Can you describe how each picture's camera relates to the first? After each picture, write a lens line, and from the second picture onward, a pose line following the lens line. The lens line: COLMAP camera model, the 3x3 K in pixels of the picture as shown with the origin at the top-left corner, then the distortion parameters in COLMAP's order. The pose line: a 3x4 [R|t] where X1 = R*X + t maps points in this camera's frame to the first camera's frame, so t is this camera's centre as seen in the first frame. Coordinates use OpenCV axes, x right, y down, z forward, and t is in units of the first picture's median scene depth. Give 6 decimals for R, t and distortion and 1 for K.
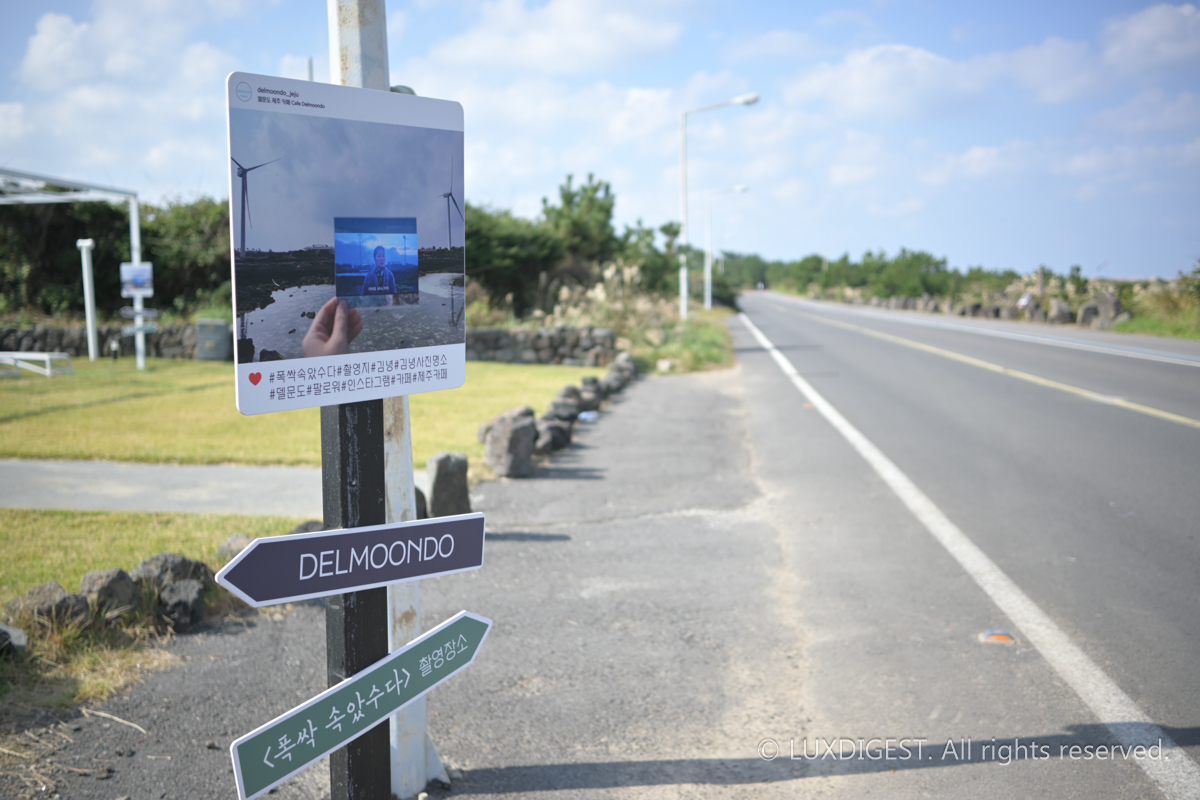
lens RADIAL K [[1265.6, 0, 599.2], [0, 1265.6, 399.2], [0, 0, 1]] dist [-0.000528, 0.000000]
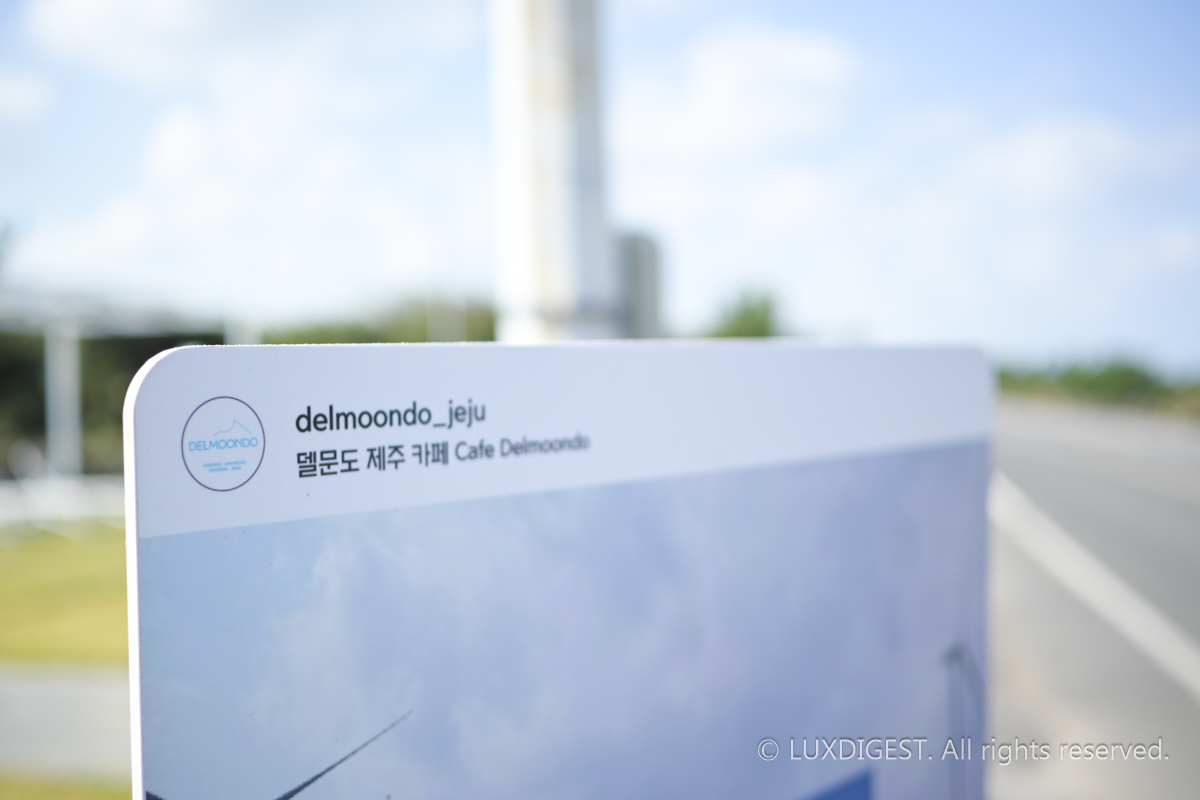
lens RADIAL K [[1265.6, 0, 600.7], [0, 1265.6, 400.2], [0, 0, 1]] dist [-0.000528, 0.000000]
pose [[0.994597, -0.001346, -0.103806, -0.194732], [-0.005255, 0.997981, -0.063289, -0.229421], [0.103682, 0.063493, 0.992582, 0.782063]]
